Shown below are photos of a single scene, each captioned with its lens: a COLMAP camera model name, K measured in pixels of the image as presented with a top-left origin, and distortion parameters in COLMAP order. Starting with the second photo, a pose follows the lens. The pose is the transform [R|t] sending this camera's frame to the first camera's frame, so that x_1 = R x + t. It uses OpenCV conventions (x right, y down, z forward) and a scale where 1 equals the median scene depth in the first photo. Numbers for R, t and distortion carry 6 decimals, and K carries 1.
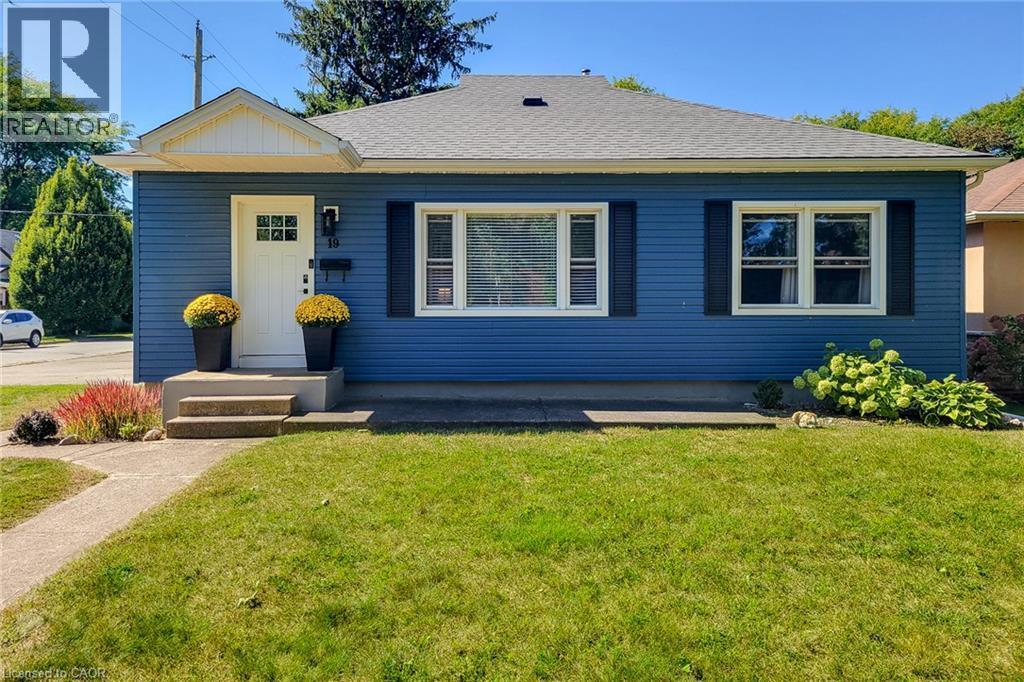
lens RADIAL K [[803.9, 0, 514.7], [0, 803.9, 335.9], [0, 0, 1]] dist [0.050669, 0.005706]
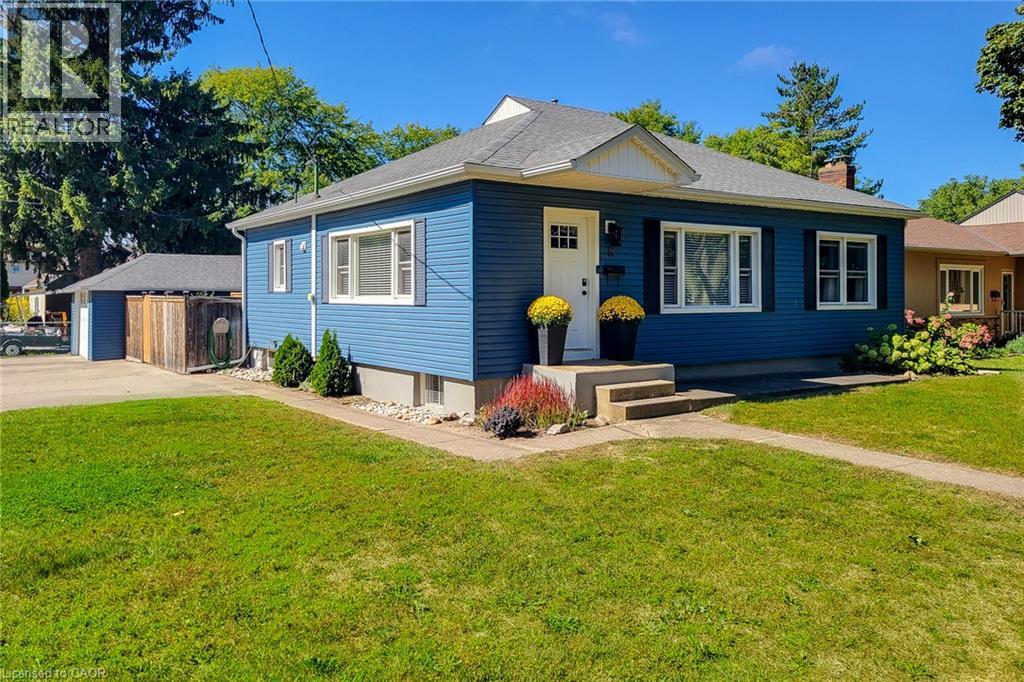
lens RADIAL K [[803.9, 0, 516.7], [0, 803.9, 342.1], [0, 0, 1]] dist [0.050669, 0.005706]
pose [[0.825221, -0.032411, 0.563879, -0.992831], [0.021885, 0.999437, 0.025419, -0.016713], [-0.564385, -0.008636, 0.825466, 0.106830]]
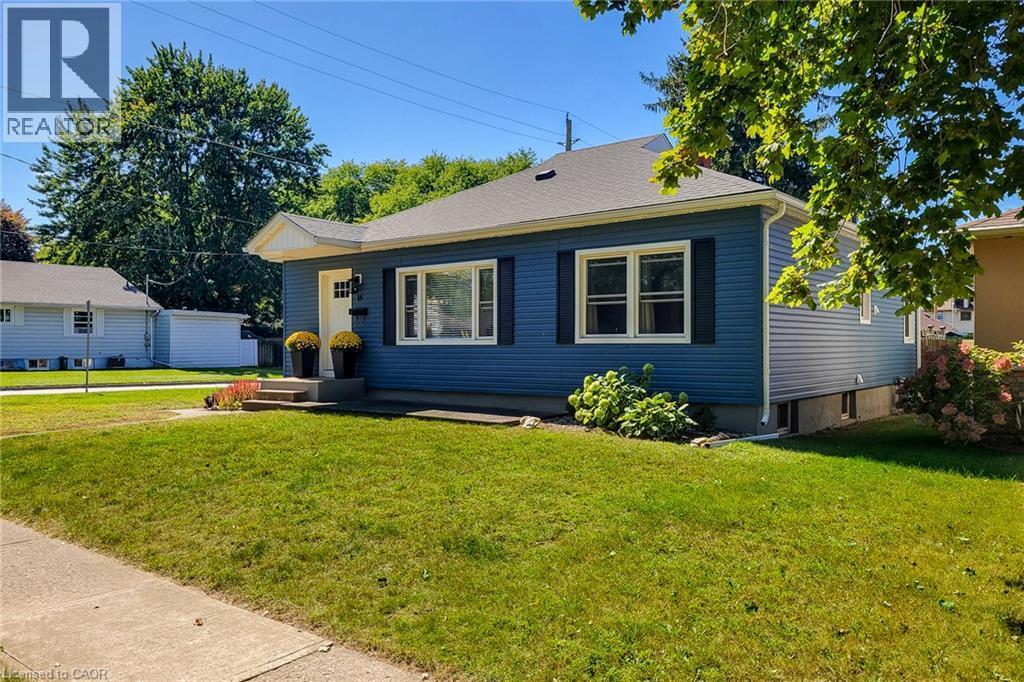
lens RADIAL K [[803.9, 0, 516.3], [0, 803.9, 340.3], [0, 0, 1]] dist [0.050669, 0.005706]
pose [[0.770571, -0.006103, -0.637325, 0.976215], [-0.010563, 0.999695, -0.022344, -0.002588], [0.637267, 0.023950, 0.770271, 0.006413]]
